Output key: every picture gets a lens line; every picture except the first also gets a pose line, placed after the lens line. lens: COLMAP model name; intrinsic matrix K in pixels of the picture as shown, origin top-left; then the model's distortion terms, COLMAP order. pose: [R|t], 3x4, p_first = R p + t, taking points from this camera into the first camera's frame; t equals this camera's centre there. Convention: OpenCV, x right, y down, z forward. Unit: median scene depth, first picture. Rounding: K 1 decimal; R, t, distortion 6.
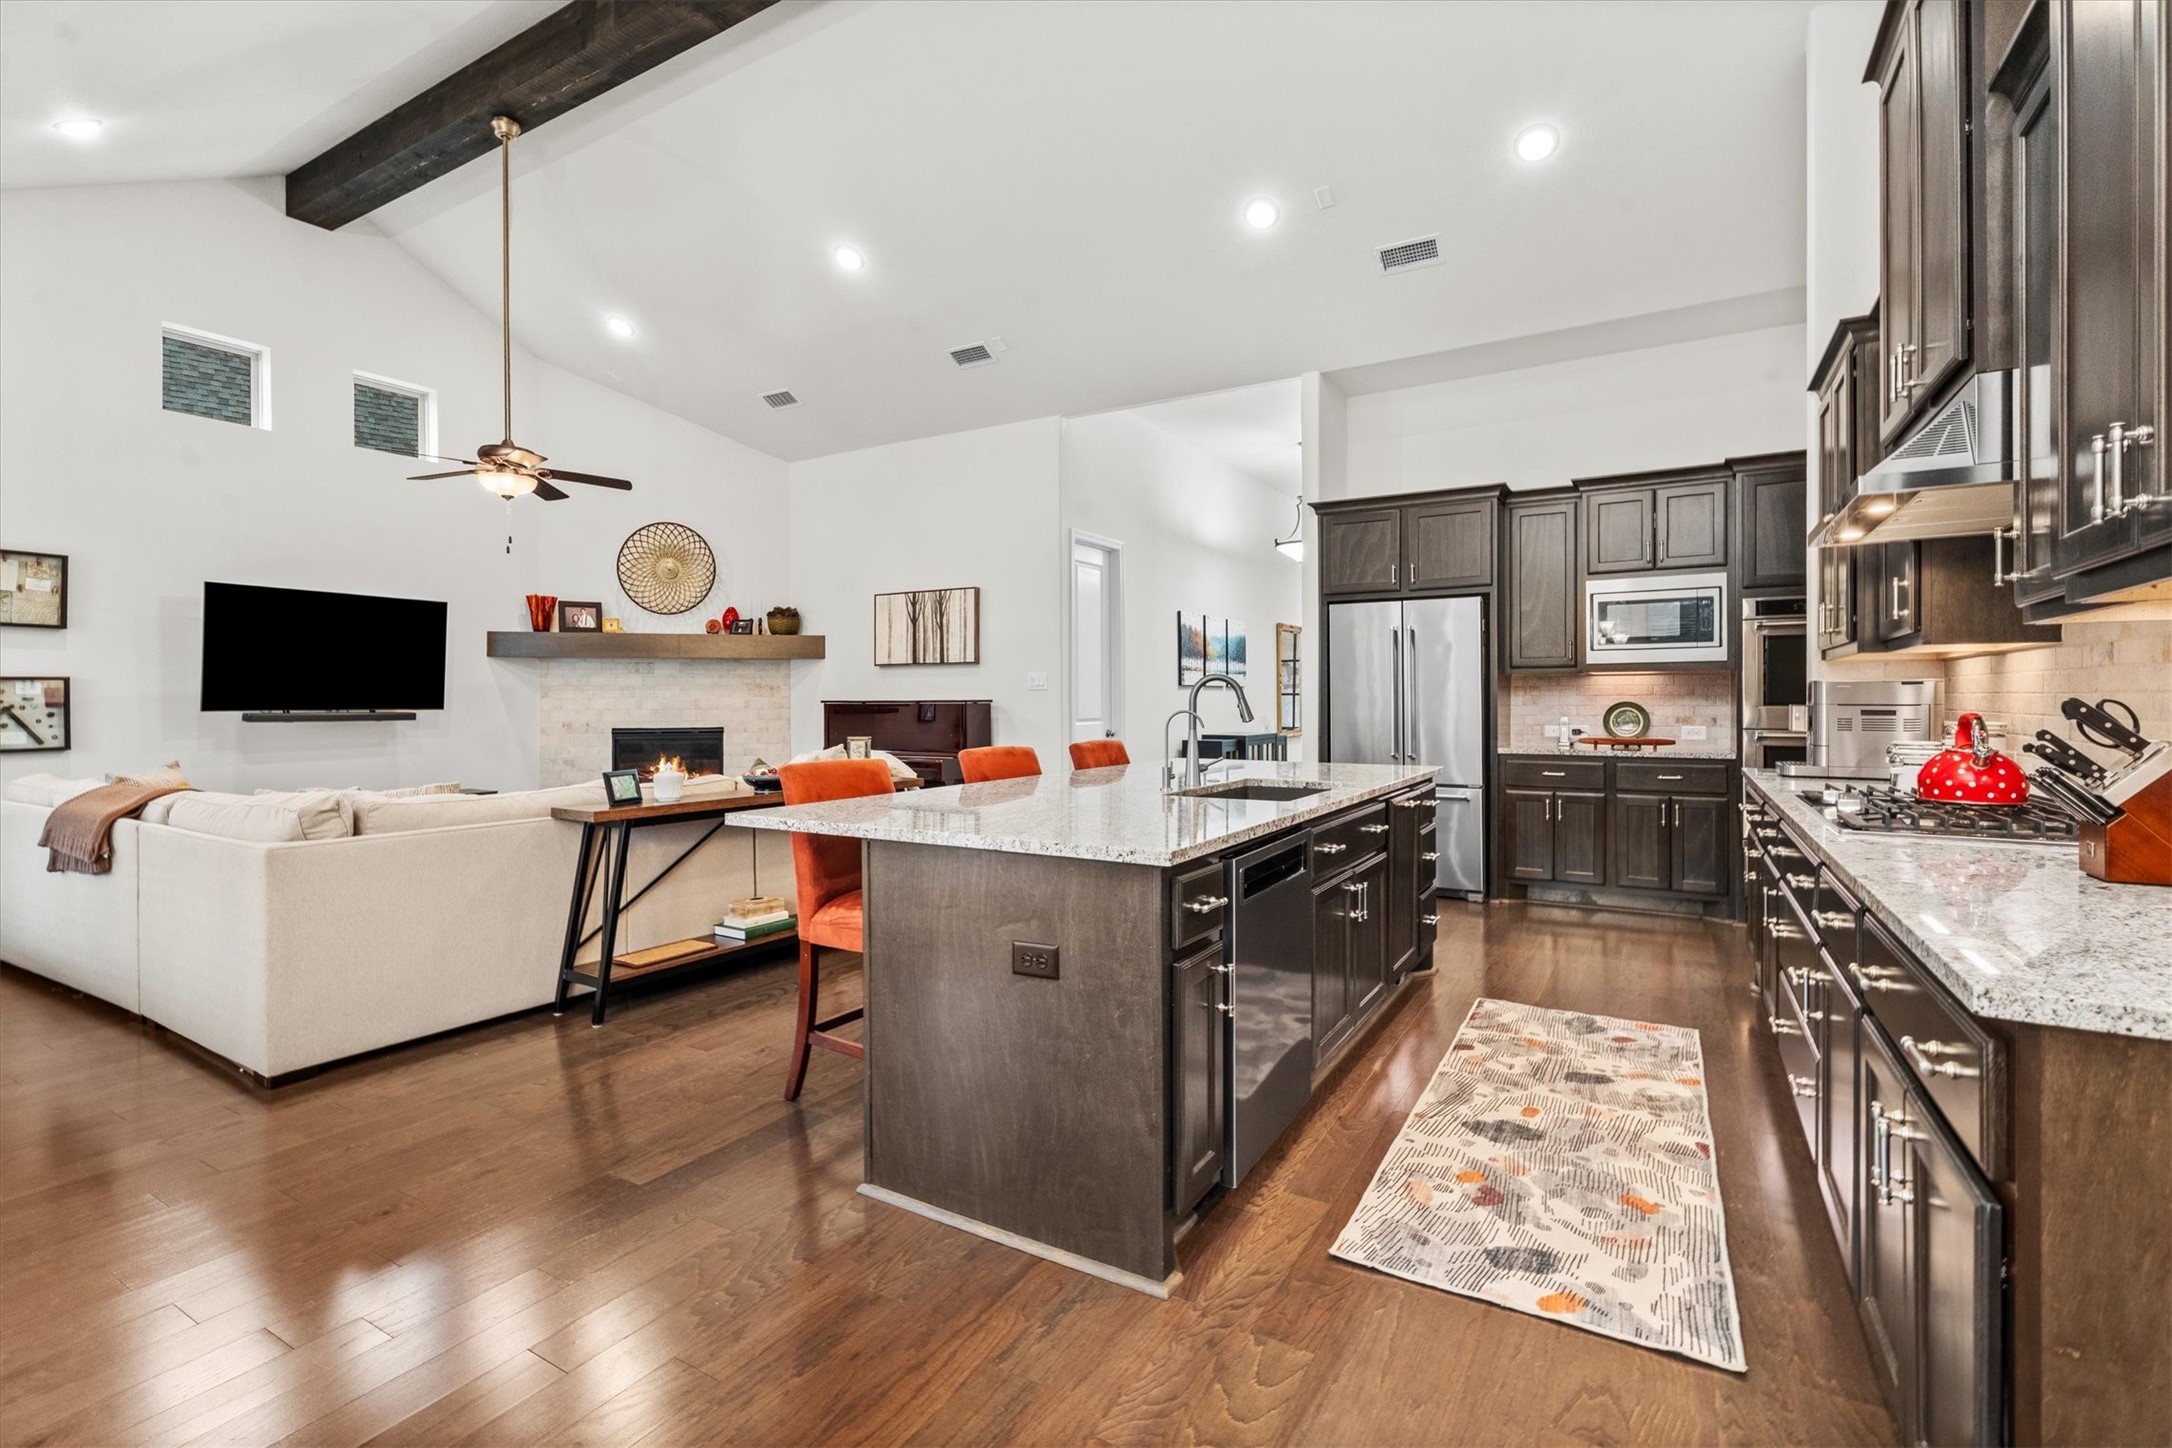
lens RADIAL K [[973.5, 0, 1084.7], [0, 973.5, 705.2], [0, 0, 1]] dist [0.001424, -0.000199]
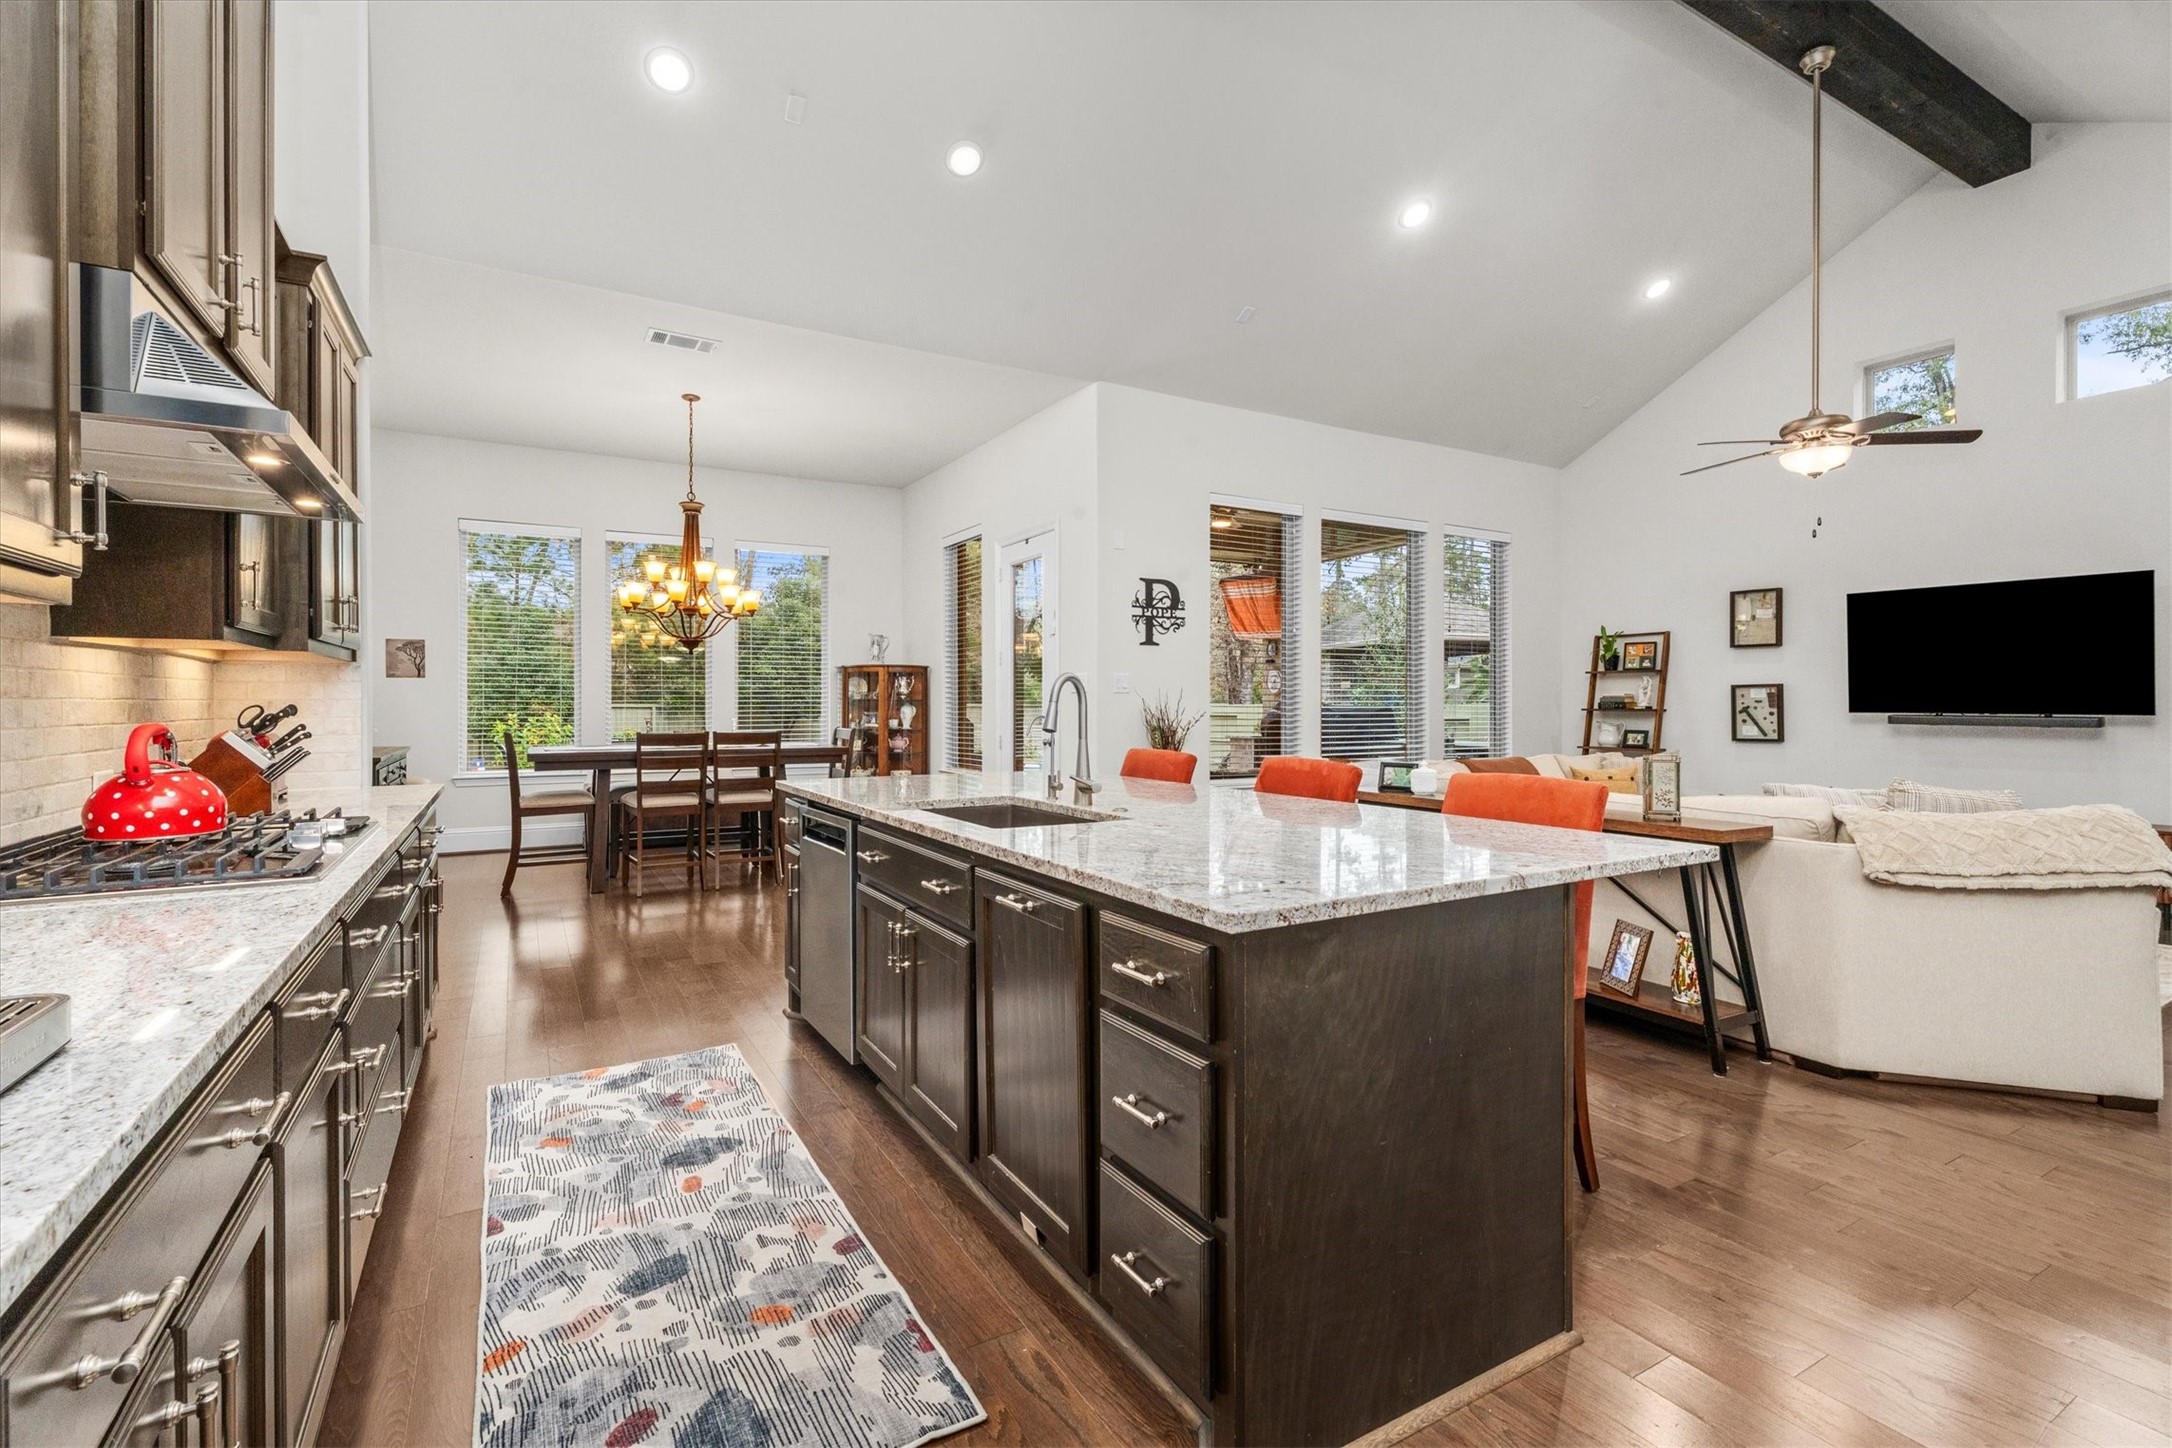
lens RADIAL K [[973.5, 0, 1074.1], [0, 973.5, 708.7], [0, 0, 1]] dist [0.001424, -0.000199]
pose [[-0.491762, 0.006496, -0.870706, 0.501121], [-0.003634, 0.999948, 0.009513, -0.005421], [0.870722, 0.007842, -0.491712, 0.827397]]
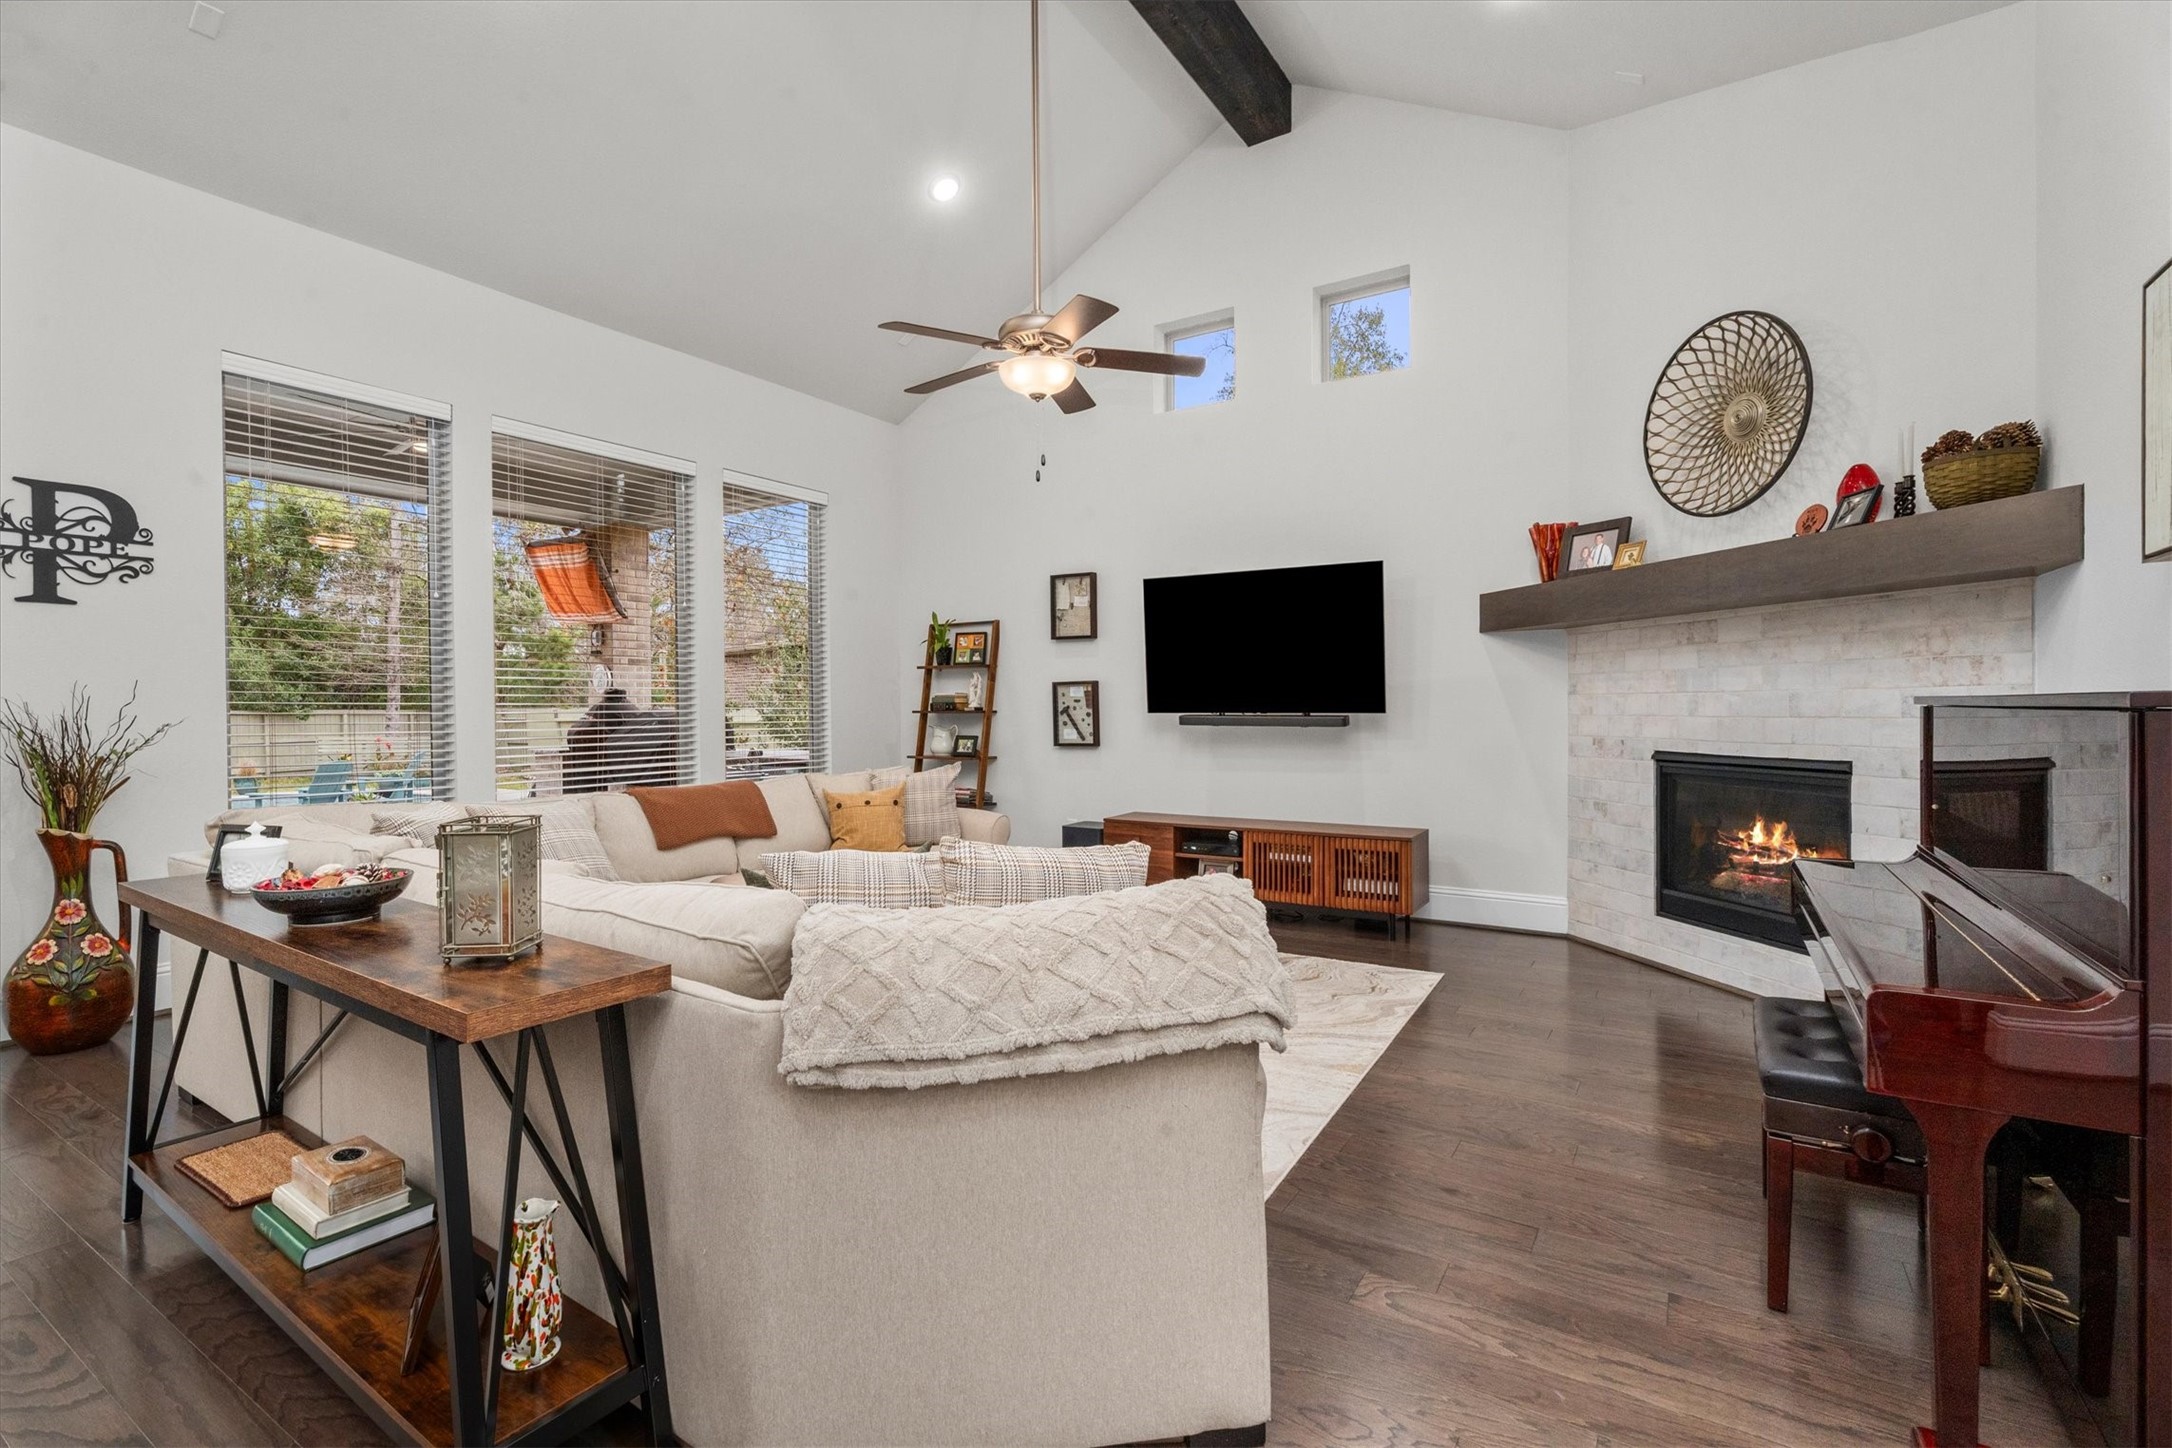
lens RADIAL K [[973.5, 0, 1093.8], [0, 973.5, 711.5], [0, 0, 1]] dist [0.001424, -0.000199]
pose [[-0.019942, 0.009520, -0.999756, 0.070438], [0.002206, 0.999953, 0.009478, -0.004526], [0.999799, -0.002016, -0.019962, 1.023618]]
